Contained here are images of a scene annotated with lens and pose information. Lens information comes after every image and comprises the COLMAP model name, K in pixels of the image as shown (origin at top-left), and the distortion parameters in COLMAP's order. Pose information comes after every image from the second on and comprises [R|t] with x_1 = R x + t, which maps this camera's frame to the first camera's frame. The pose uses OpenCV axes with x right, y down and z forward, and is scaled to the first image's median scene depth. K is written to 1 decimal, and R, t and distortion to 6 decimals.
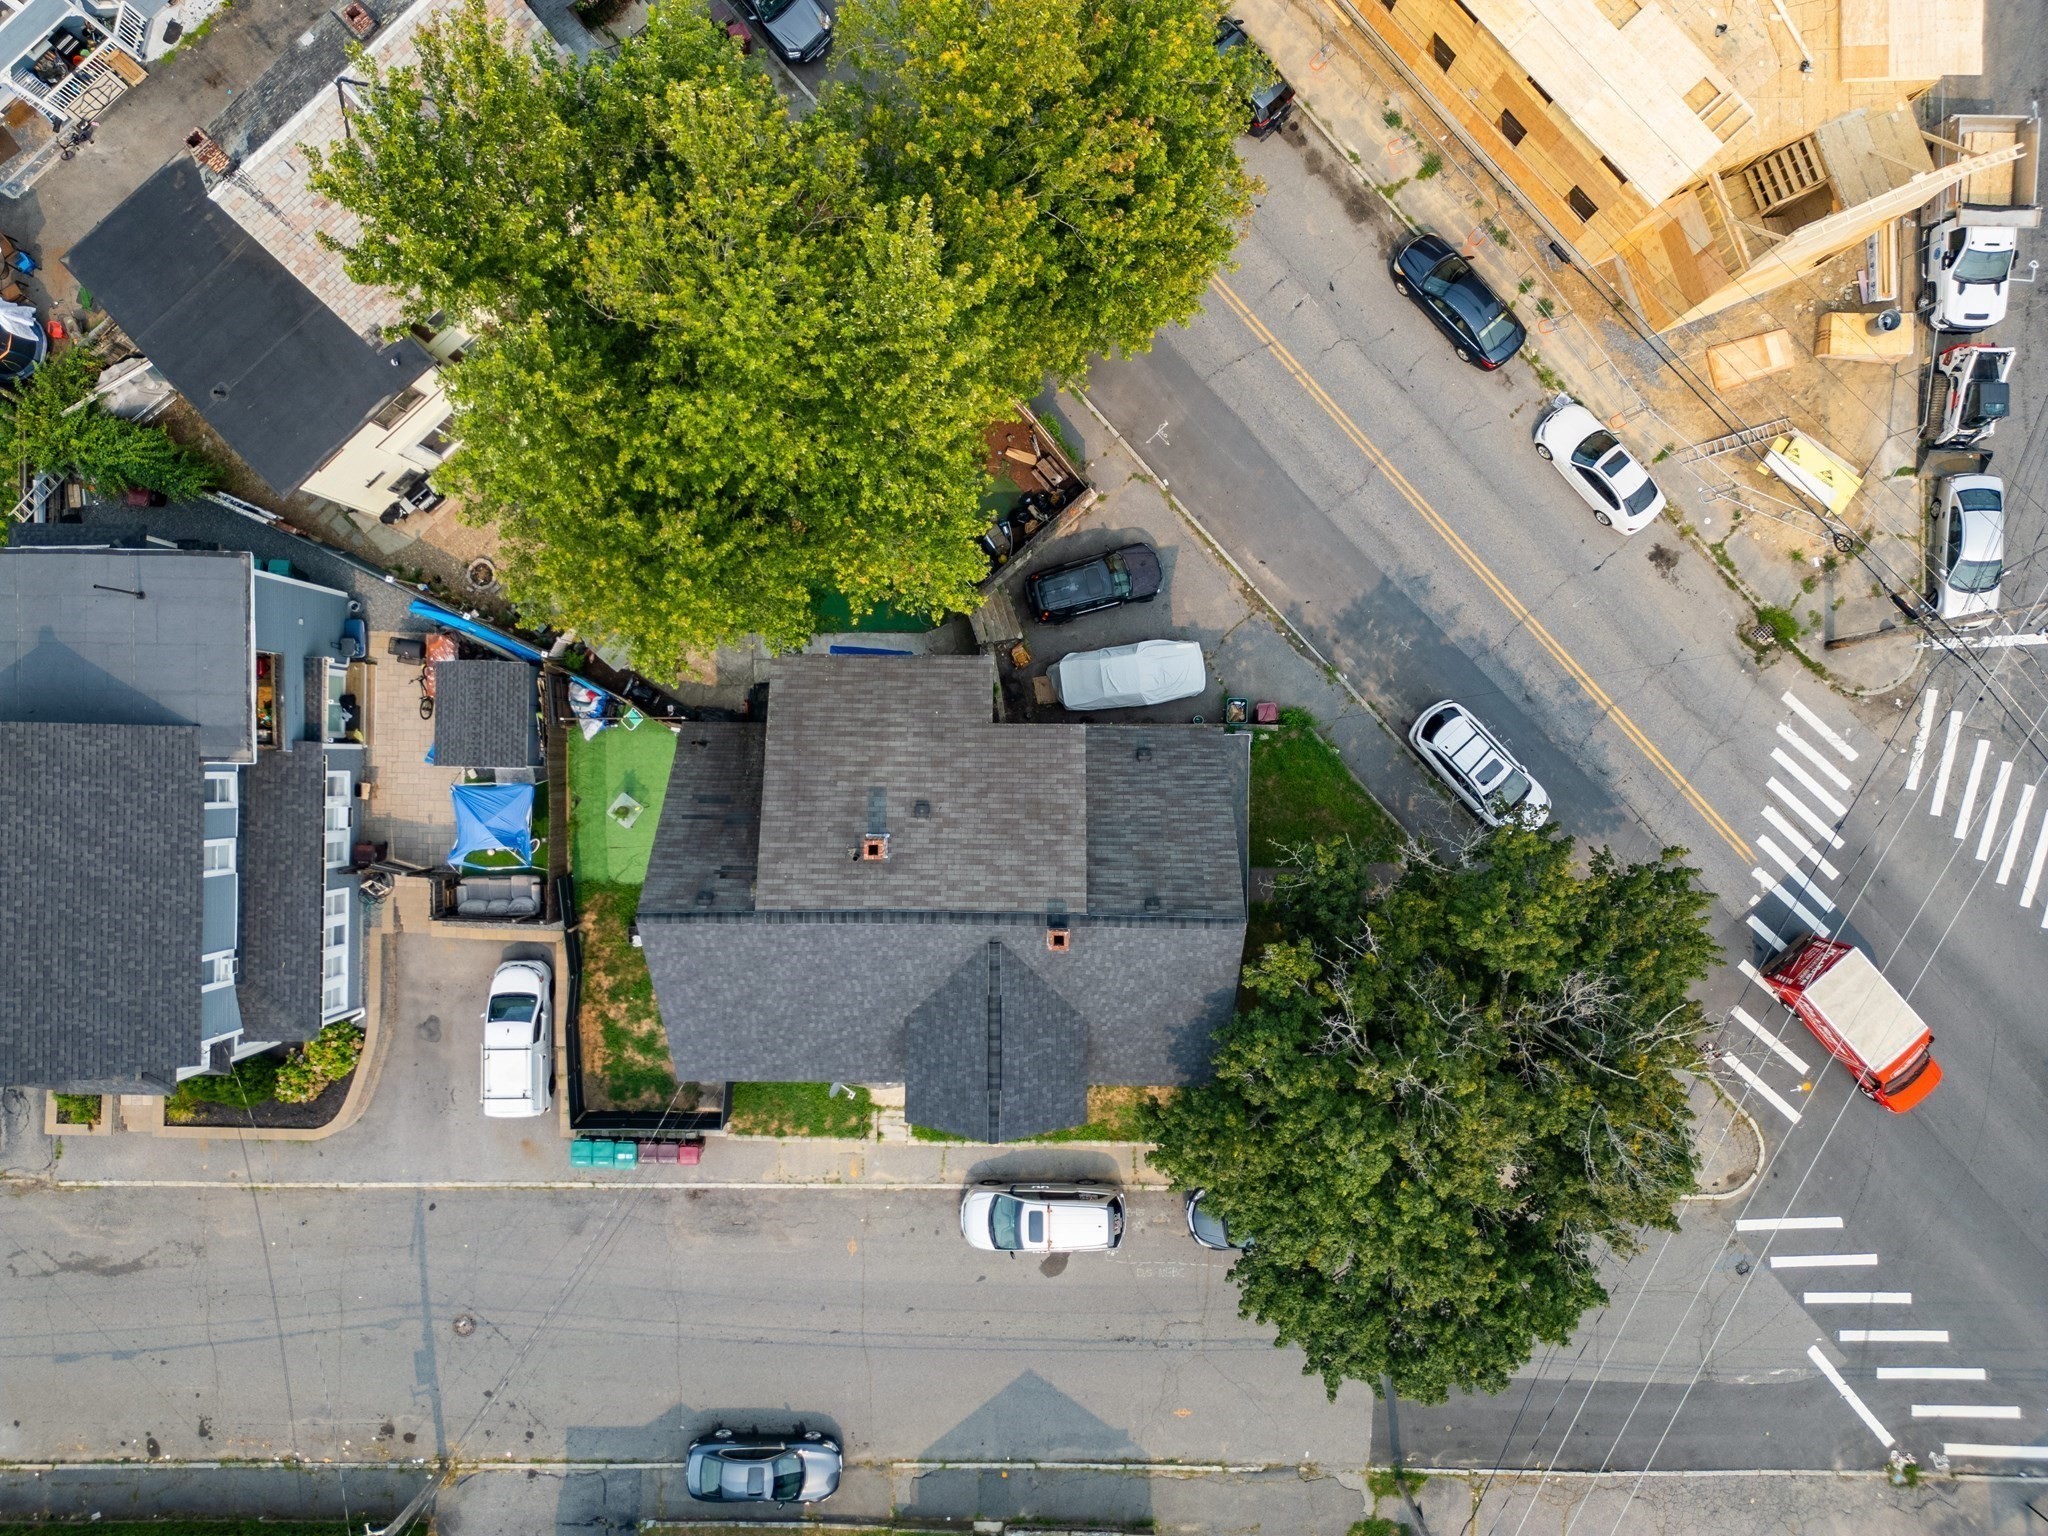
lens RADIAL K [[1431.4, 0, 1019.3], [0, 1431.4, 775.9], [0, 0, 1]] dist [0.071299, -0.068341]
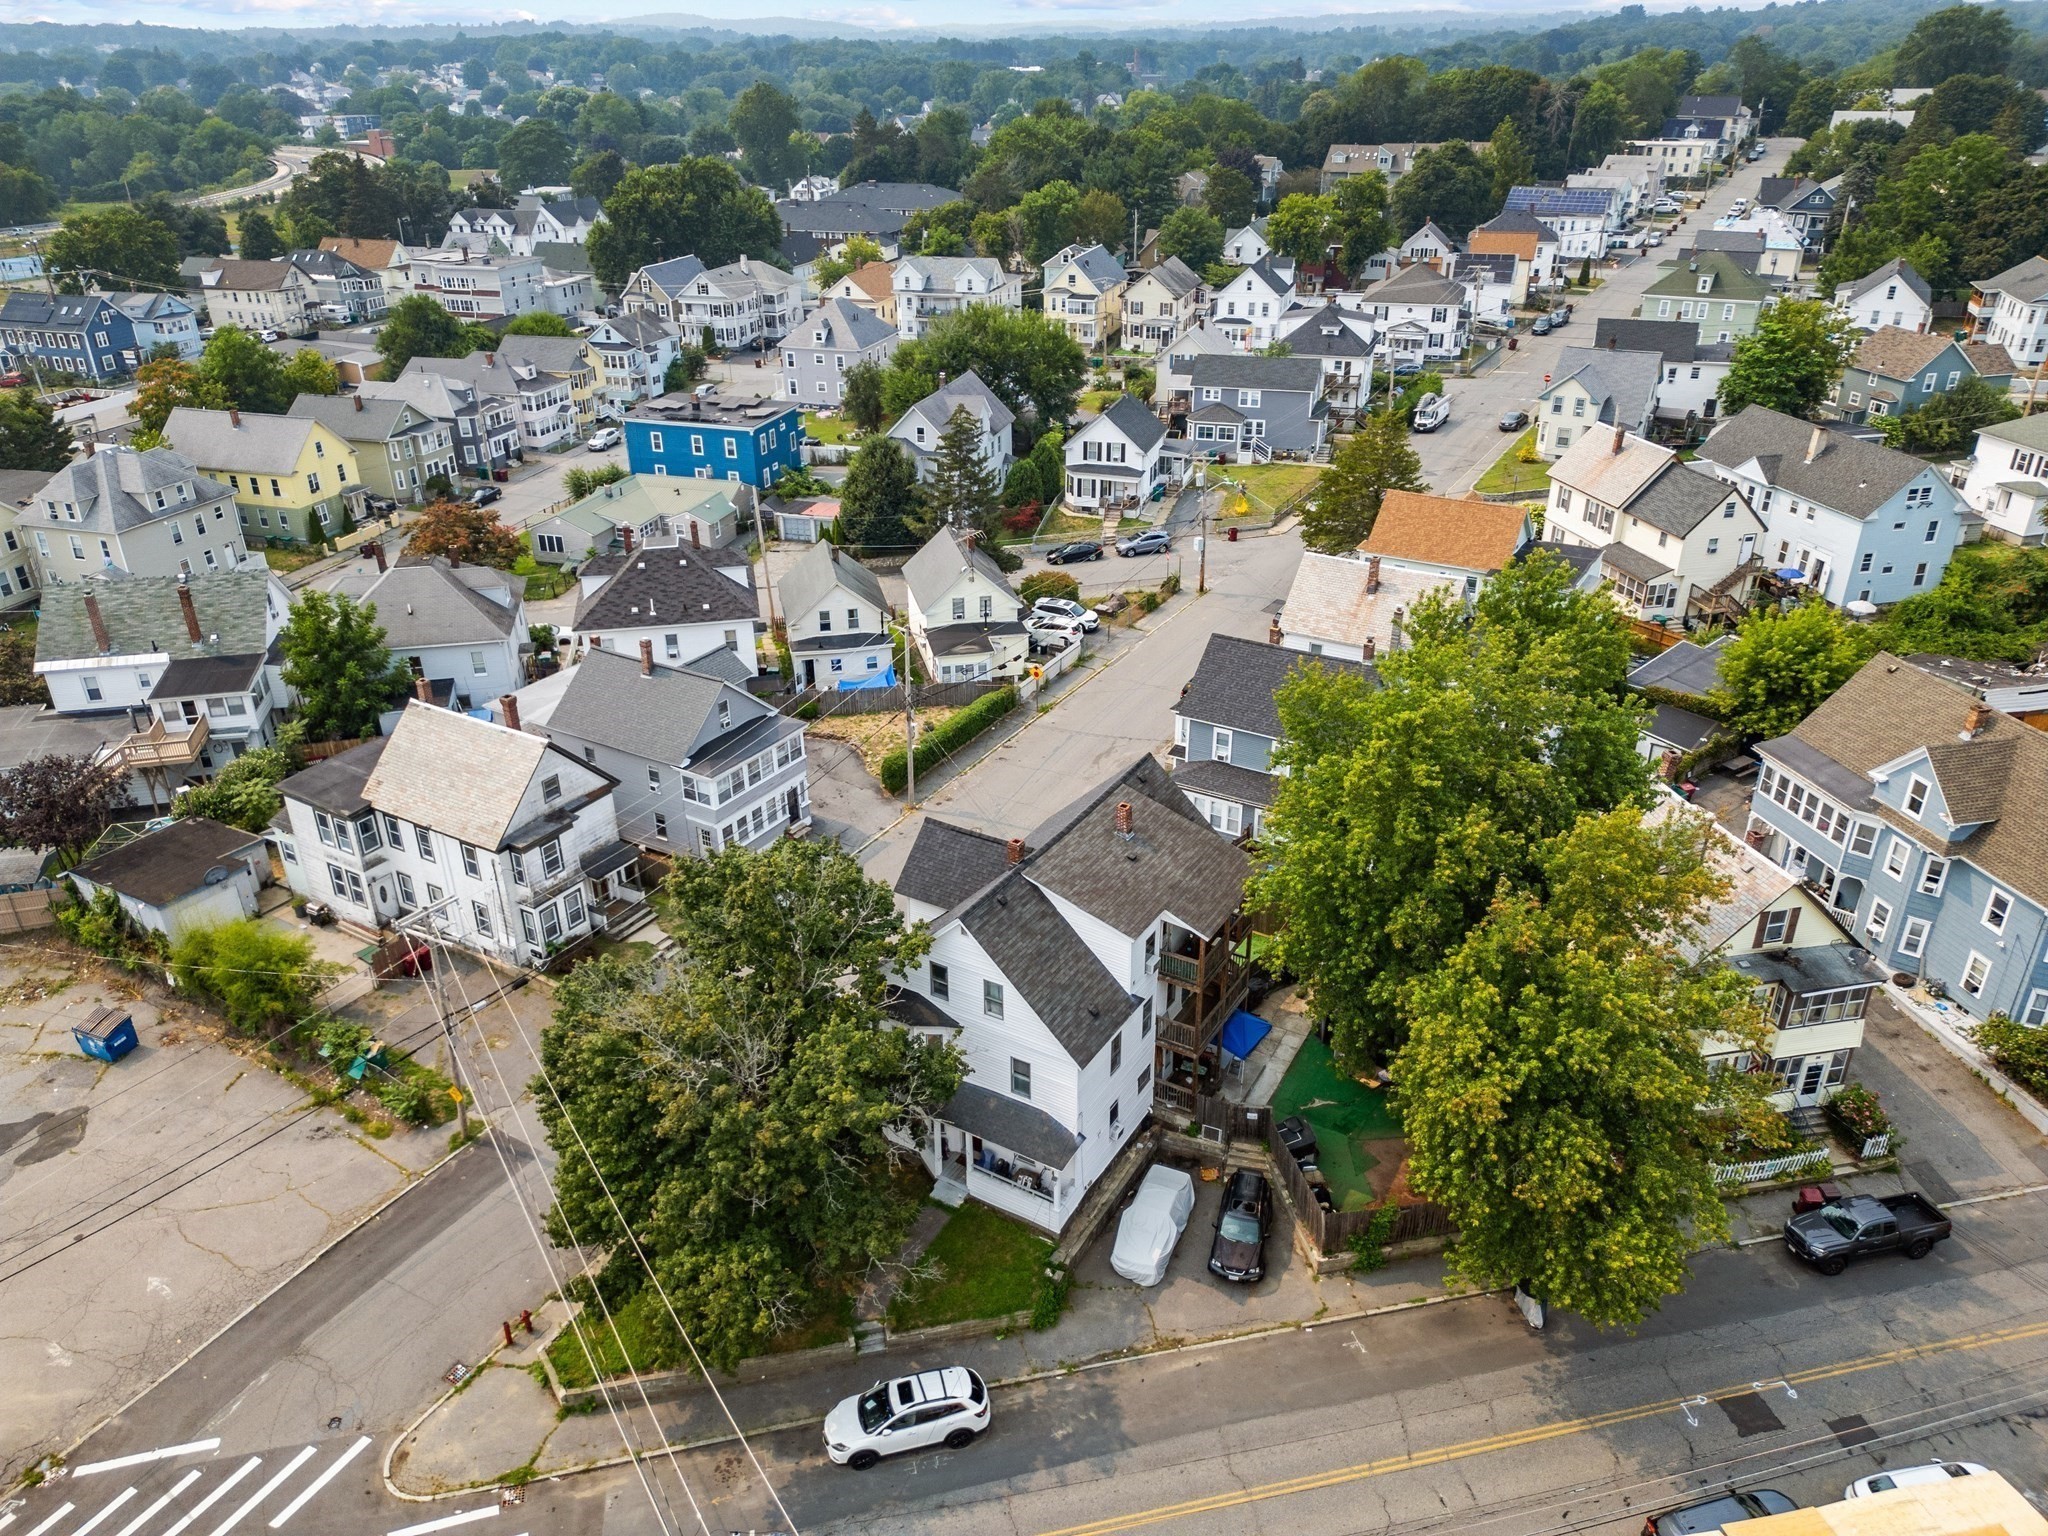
lens RADIAL K [[1431.4, 0, 1019.3], [0, 1431.4, 775.9], [0, 0, 1]] dist [0.071299, -0.068341]
pose [[-0.504215, 0.403248, -0.763648, 0.840562], [-0.863516, -0.224833, 0.451431, -0.405554], [0.010345, 0.887041, 0.461575, 0.167315]]
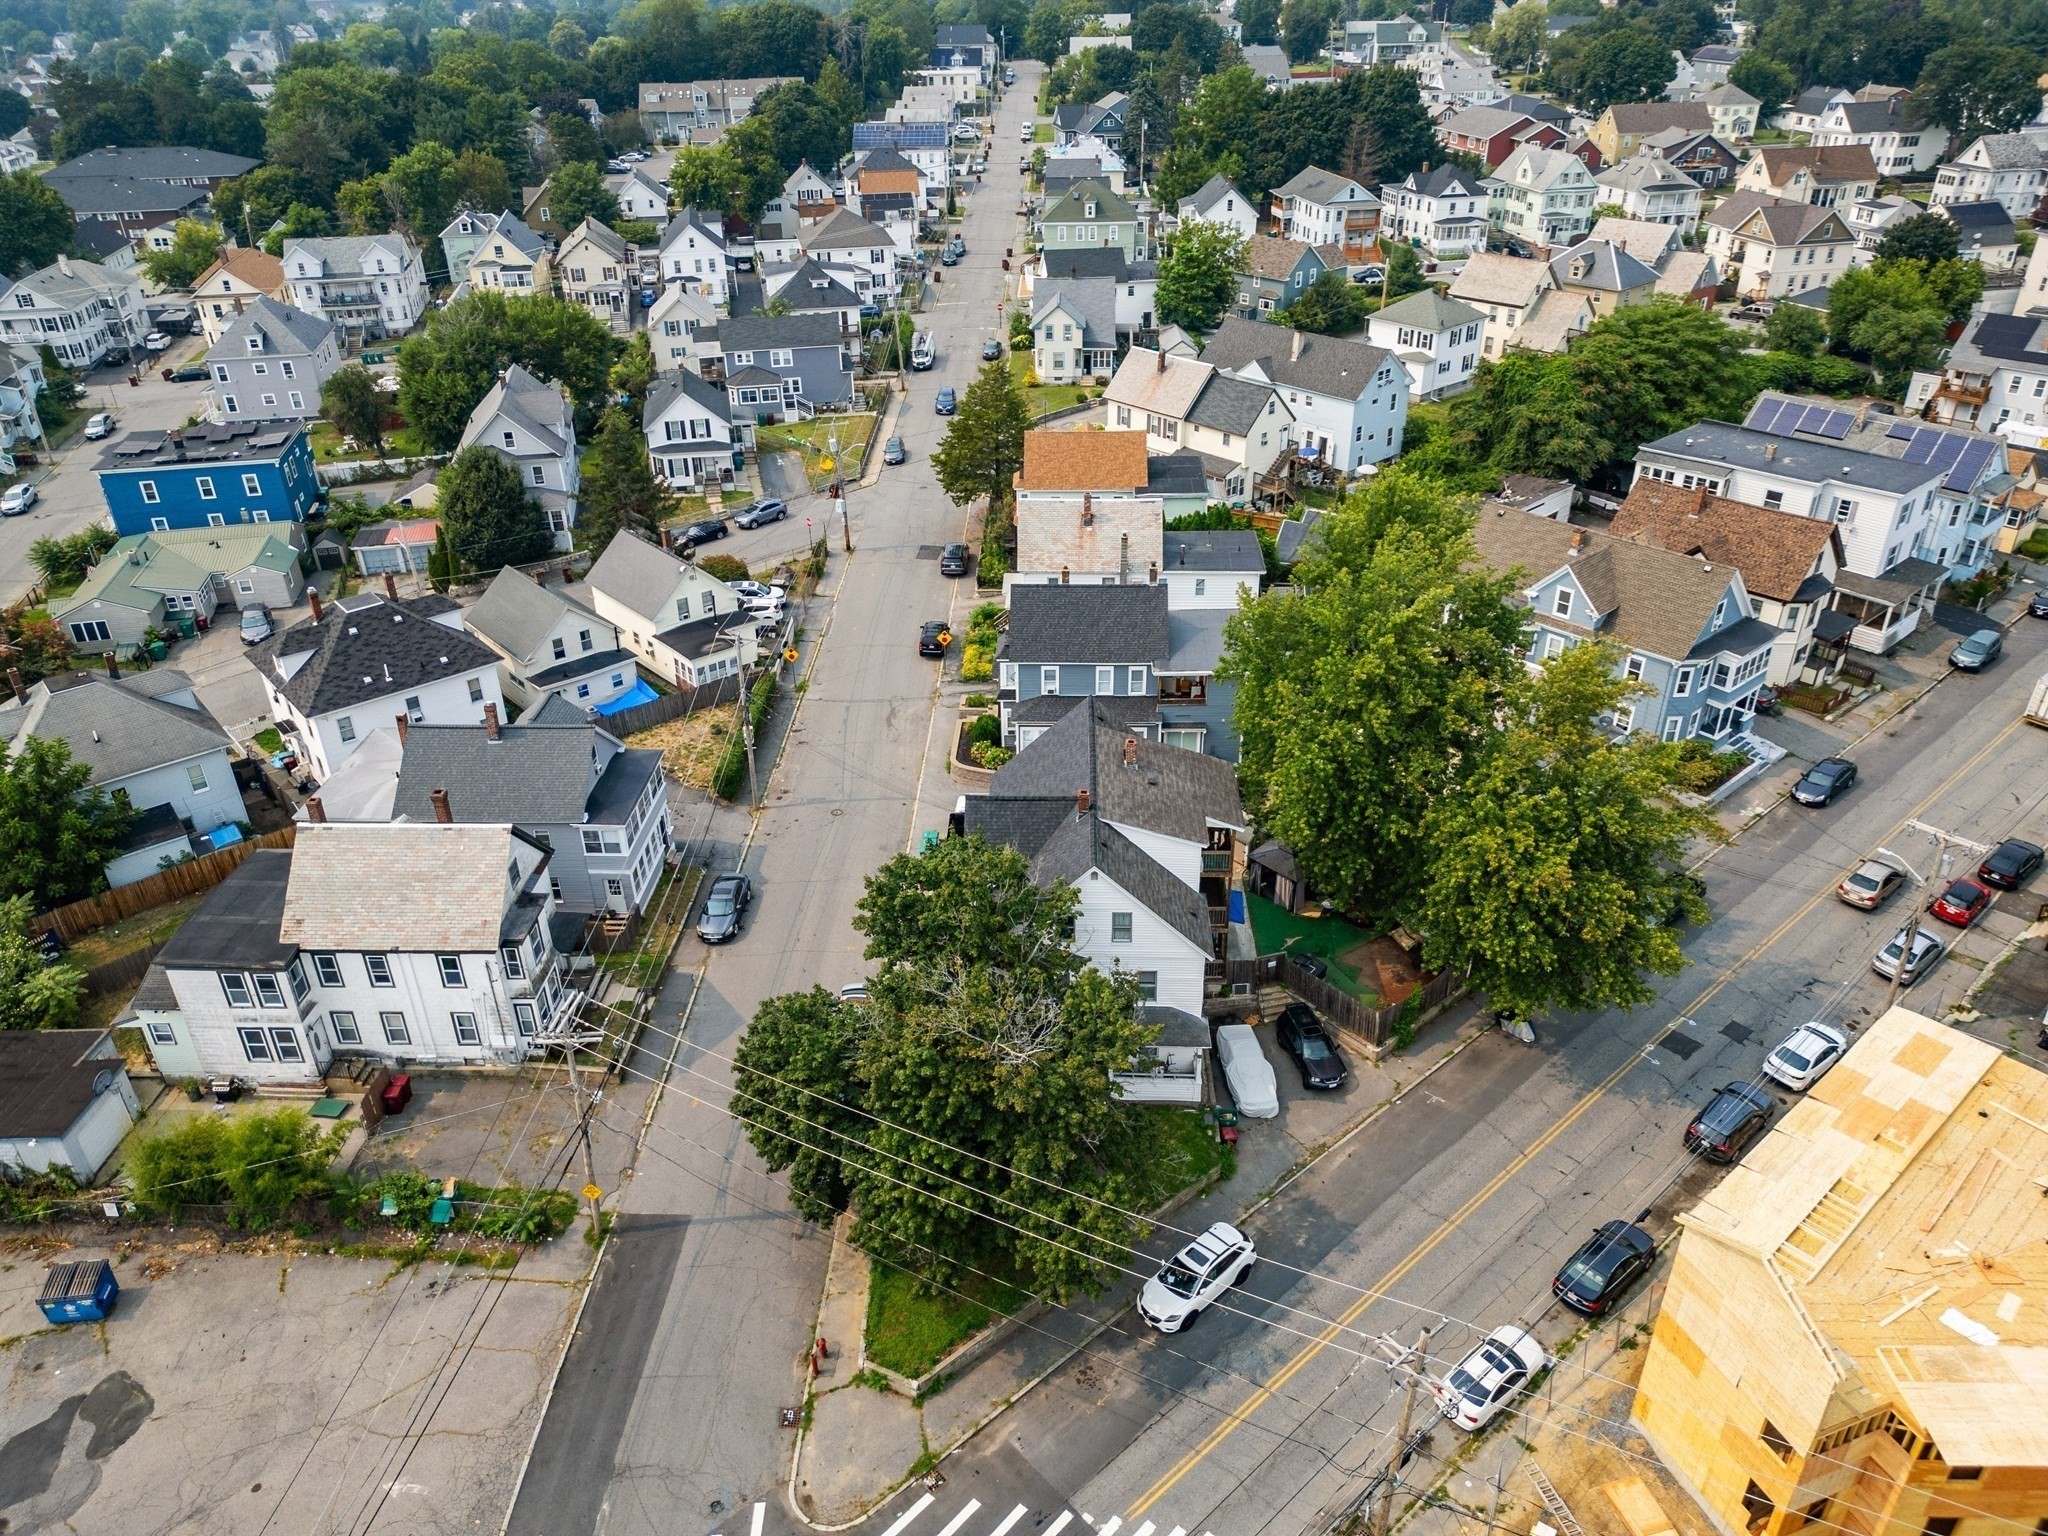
lens RADIAL K [[1431.4, 0, 1019.3], [0, 1431.4, 775.9], [0, 0, 1]] dist [0.071299, -0.068341]
pose [[-0.023453, 0.507016, -0.861617, 1.096508], [-0.999647, -0.001145, 0.026536, 0.106780], [0.012467, 0.861936, 0.506864, 0.071737]]
